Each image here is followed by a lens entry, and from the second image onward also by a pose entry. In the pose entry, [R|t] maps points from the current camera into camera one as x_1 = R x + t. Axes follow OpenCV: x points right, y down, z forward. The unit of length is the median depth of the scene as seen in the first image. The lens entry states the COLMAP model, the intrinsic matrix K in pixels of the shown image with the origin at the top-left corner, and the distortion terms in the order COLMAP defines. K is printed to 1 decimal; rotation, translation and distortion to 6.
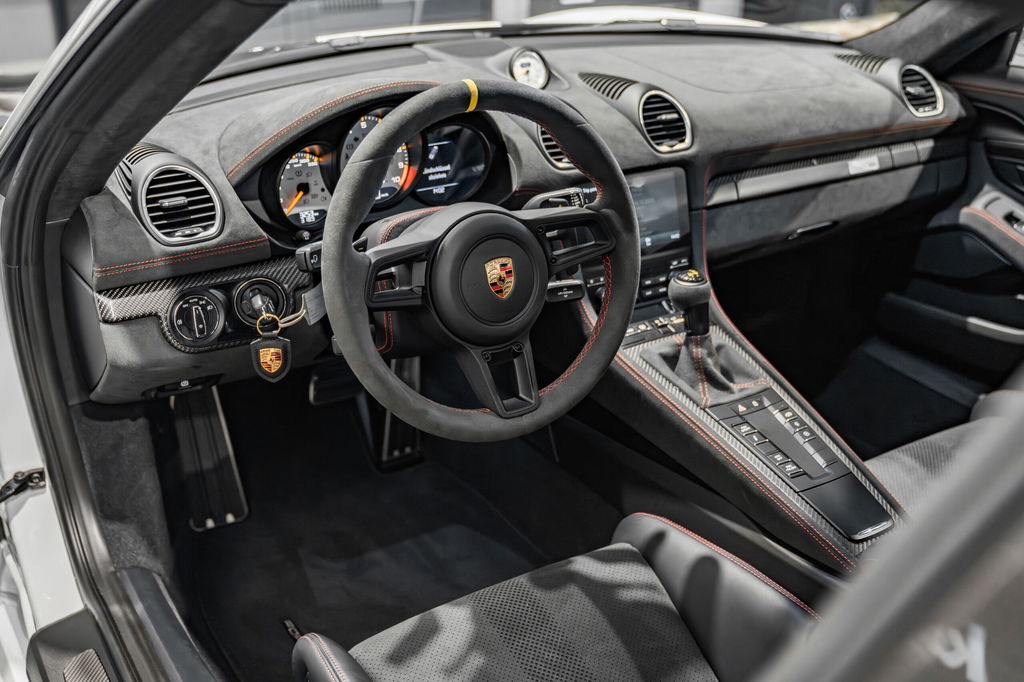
lens RADIAL K [[1078.2, 0, 512.0], [0, 1078.2, 341.0], [0, 0, 1]] dist [0.011692, 0.004443]
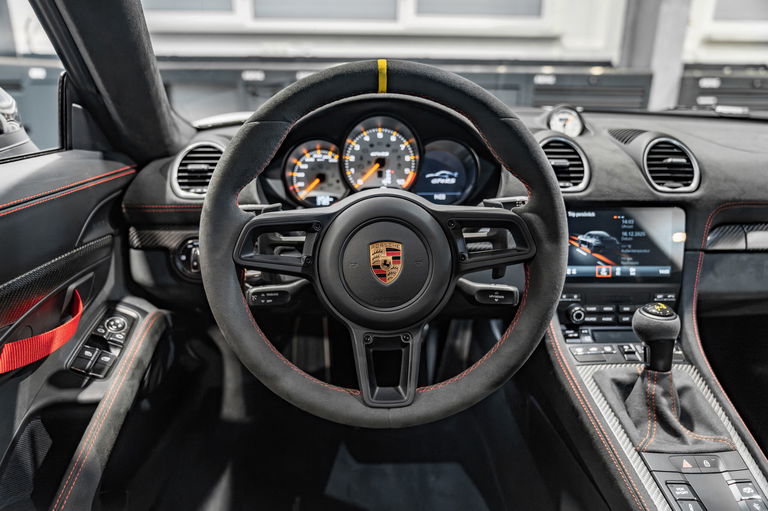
lens RADIAL K [[516.8, 0, 384.0], [0, 516.8, 255.5], [0, 0, 1]] dist [-0.017945, 0.006288]
pose [[0.864248, 0.158255, -0.477526, 0.161826], [-0.208002, 0.976704, -0.052765, -0.030687], [0.458051, 0.144928, 0.877032, 0.458015]]
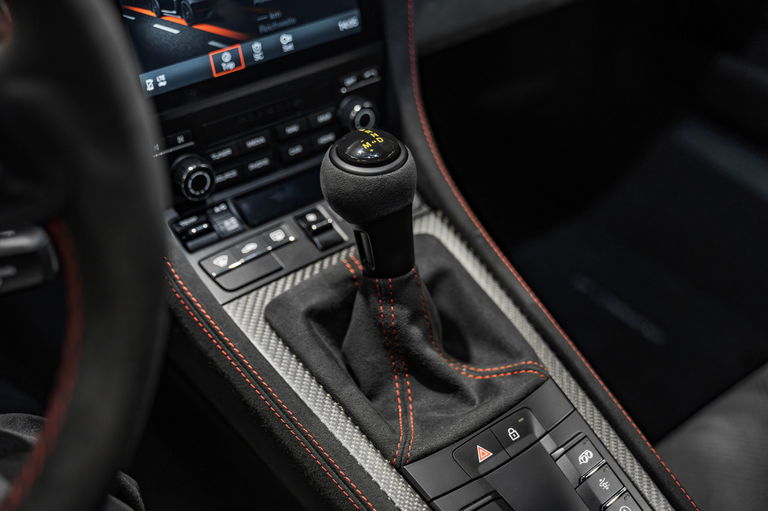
lens RADIAL K [[1008.0, 0, 384.0], [0, 1008.0, 255.5], [0, 0, 1]] dist [0.011202, 0.013105]
pose [[0.994989, -0.047852, 0.087789, 0.131340], [0.025077, 0.969404, 0.244186, -0.113190], [-0.096788, -0.240761, 0.965747, 0.586027]]
